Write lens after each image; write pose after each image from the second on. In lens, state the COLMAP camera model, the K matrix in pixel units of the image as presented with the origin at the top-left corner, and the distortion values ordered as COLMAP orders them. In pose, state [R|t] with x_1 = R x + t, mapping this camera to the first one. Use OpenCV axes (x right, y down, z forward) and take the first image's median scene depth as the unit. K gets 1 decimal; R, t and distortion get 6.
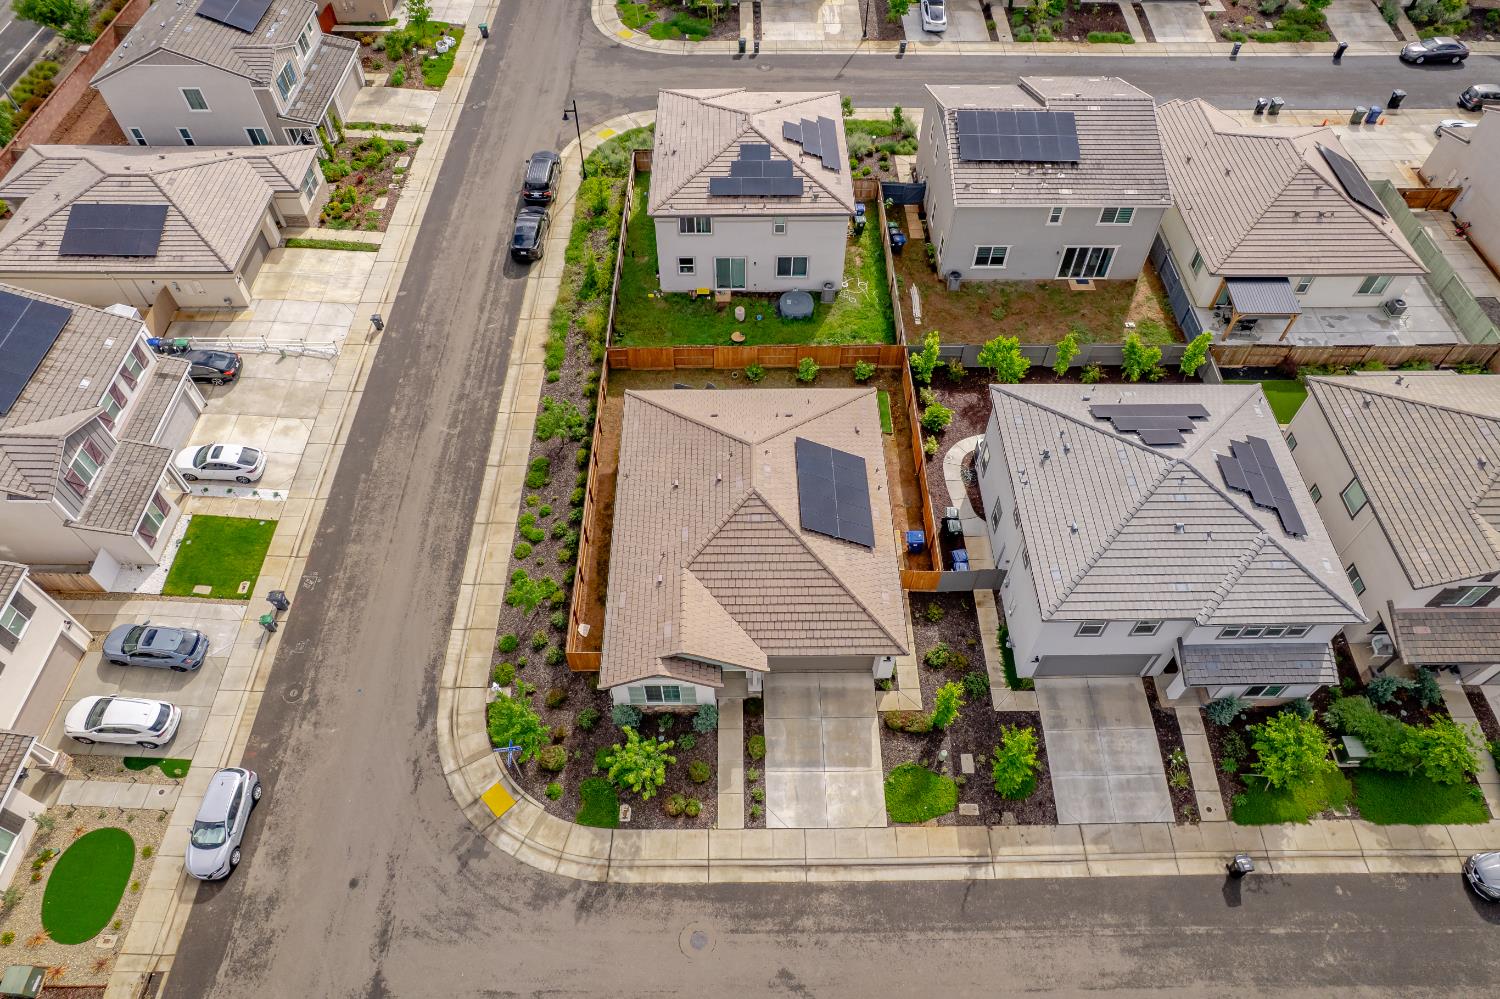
lens RADIAL K [[959.8, 0, 740.3], [0, 959.8, 504.9], [0, 0, 1]] dist [-0.083503, 0.074183]
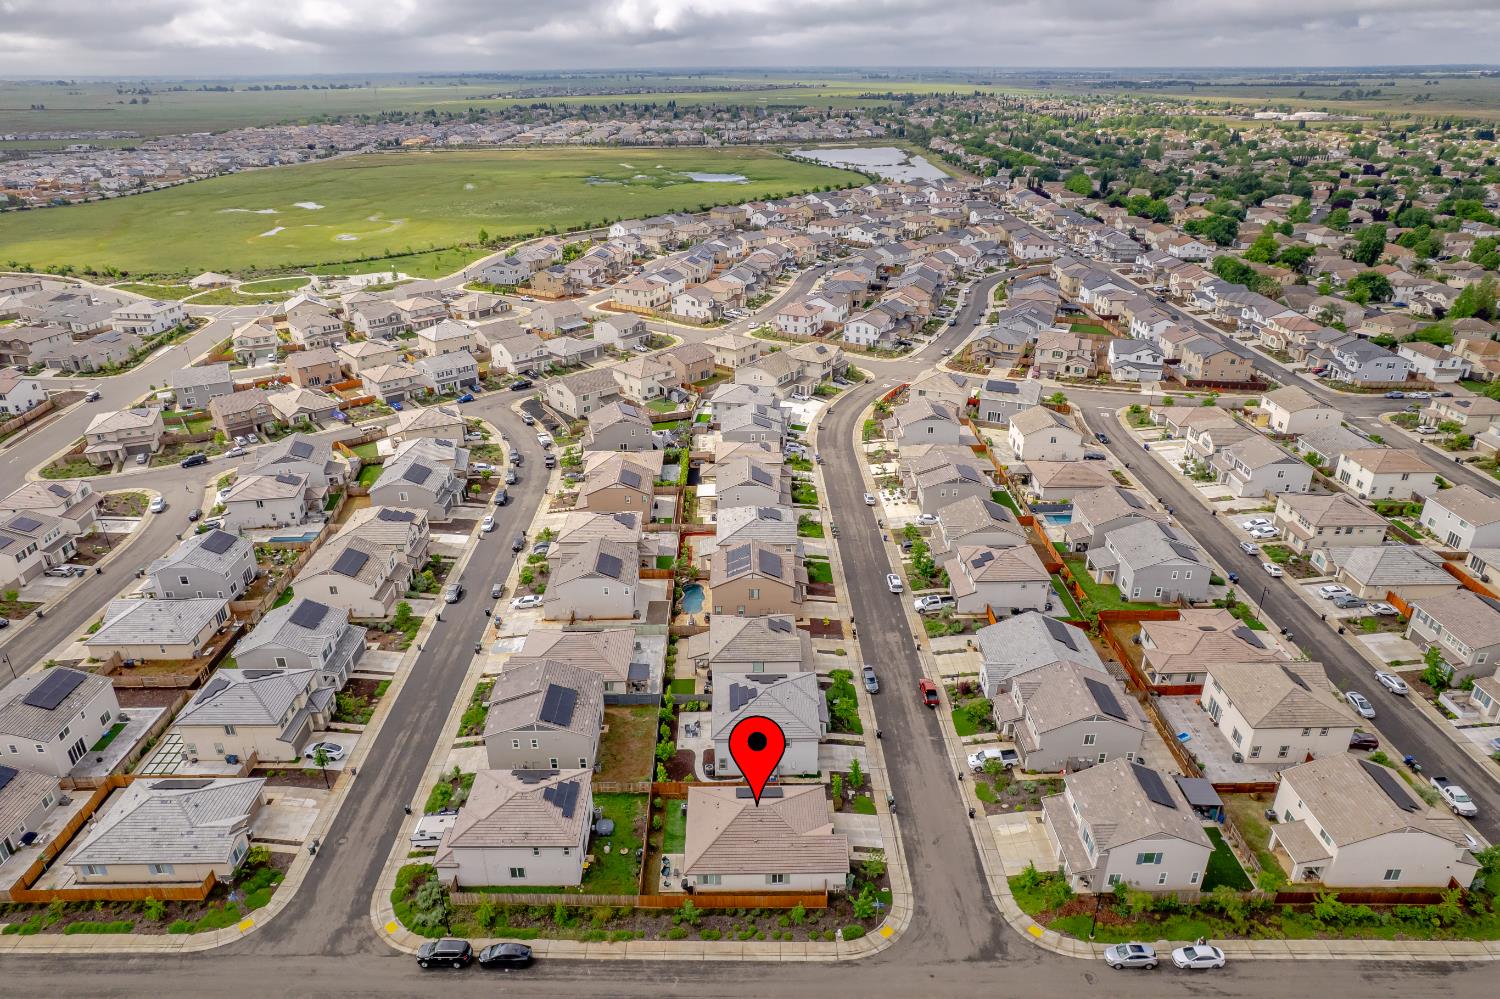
lens RADIAL K [[959.8, 0, 740.3], [0, 959.8, 504.9], [0, 0, 1]] dist [-0.083503, 0.074183]
pose [[-0.000202, -0.421053, 0.907036, -1.788364], [0.804307, 0.538906, 0.250342, -1.051895], [-0.594214, 0.729586, 0.338547, -0.322211]]
